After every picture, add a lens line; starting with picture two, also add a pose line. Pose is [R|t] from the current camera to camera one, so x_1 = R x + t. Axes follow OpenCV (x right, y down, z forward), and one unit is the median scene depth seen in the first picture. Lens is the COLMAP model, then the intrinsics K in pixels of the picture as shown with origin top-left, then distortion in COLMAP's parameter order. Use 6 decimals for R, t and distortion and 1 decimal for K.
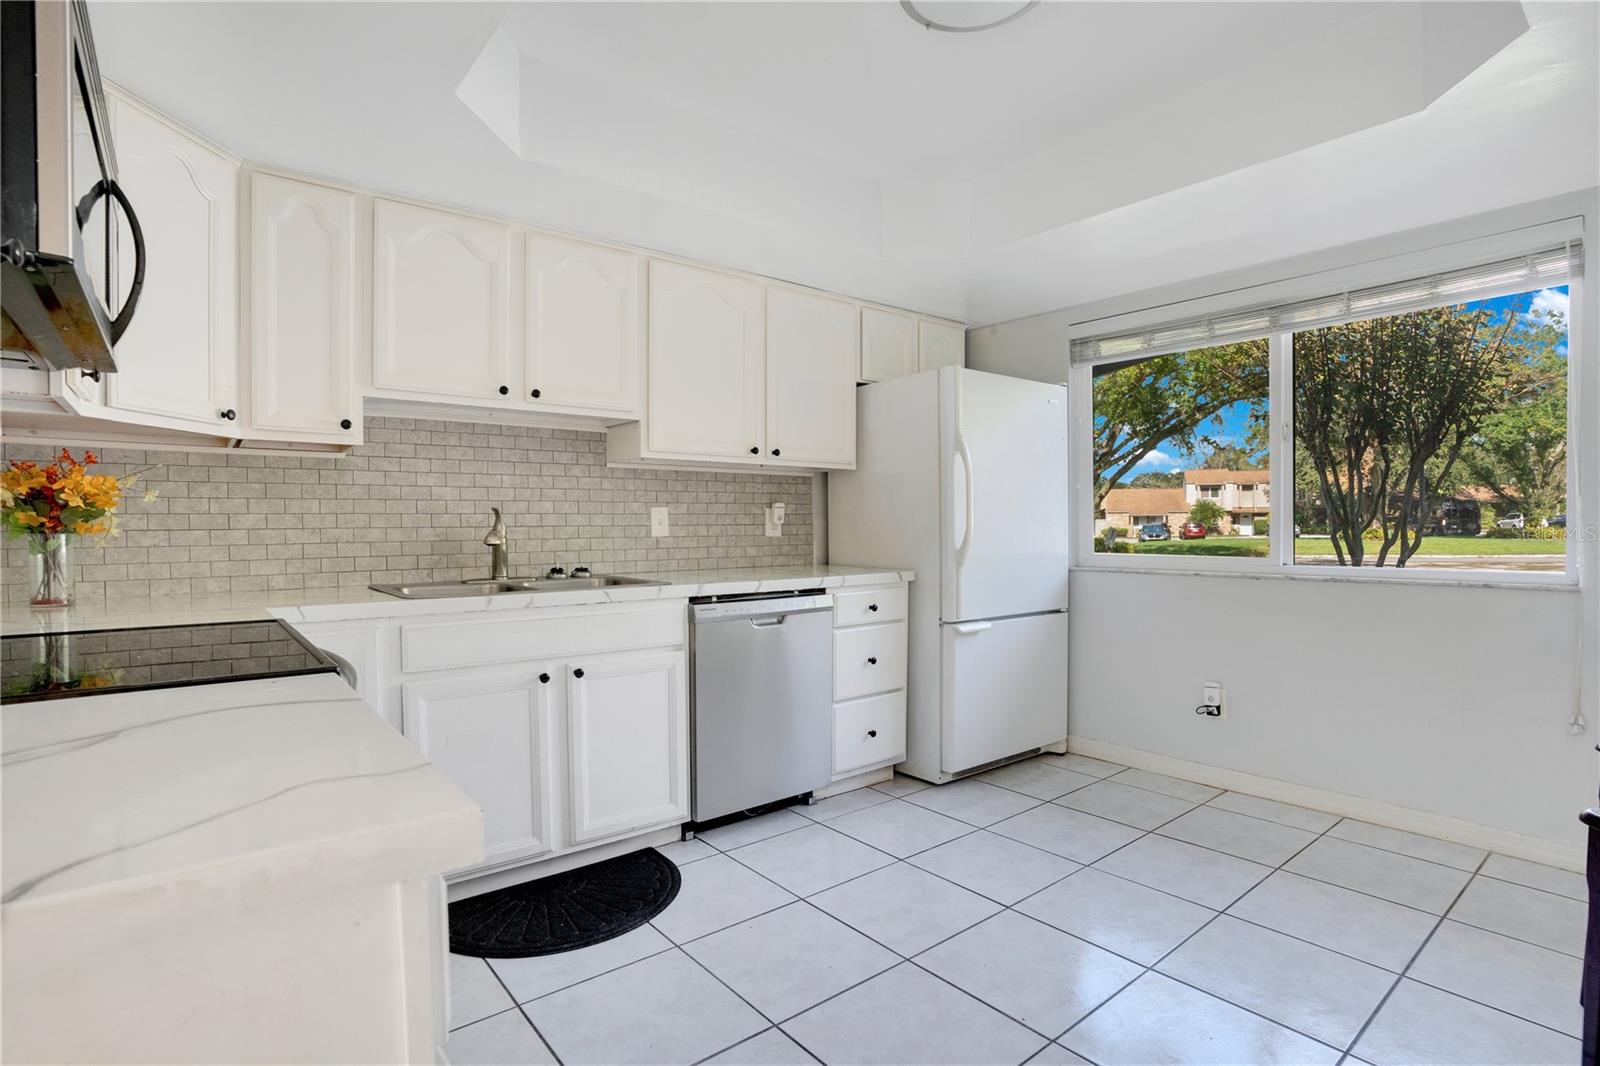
lens RADIAL K [[777.3, 0, 809.5], [0, 777.3, 540.2], [0, 0, 1]] dist [-0.028863, 0.000153]
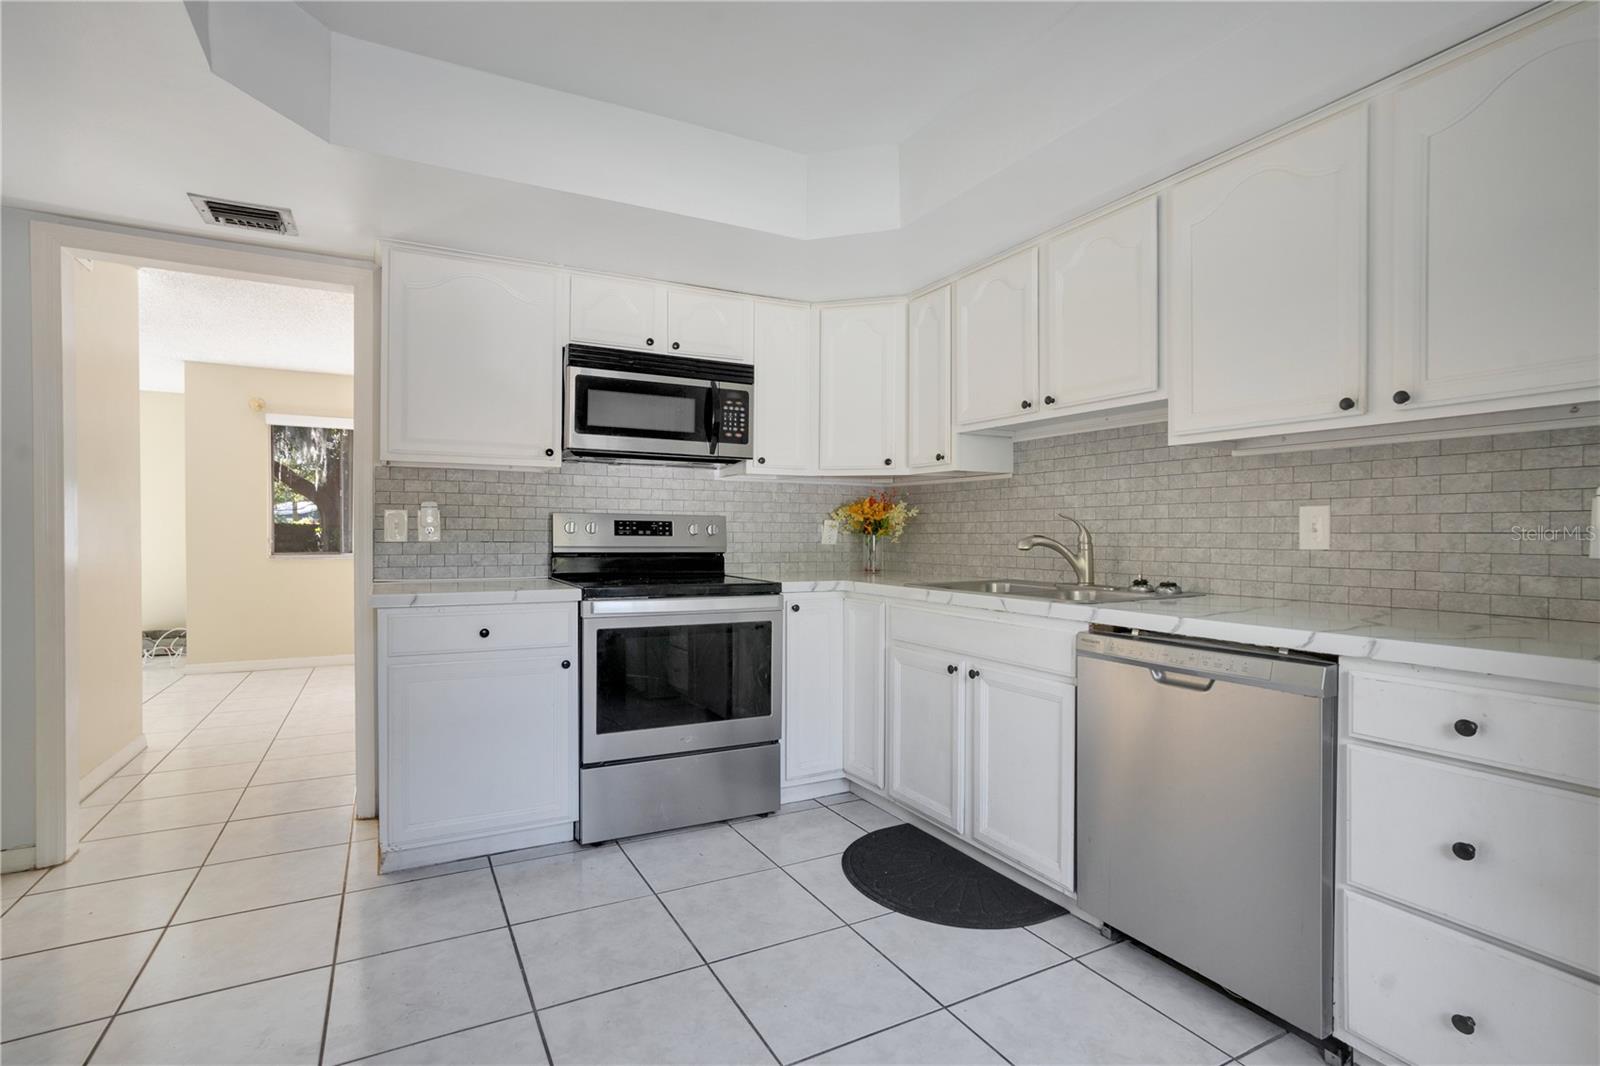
lens RADIAL K [[777.3, 0, 799.2], [0, 777.3, 531.6], [0, 0, 1]] dist [-0.028863, 0.000153]
pose [[-0.190076, 0.003750, -0.981762, 0.593293], [-0.021592, 0.999735, 0.007999, -0.017162], [0.981532, 0.022718, -0.189945, 0.749814]]
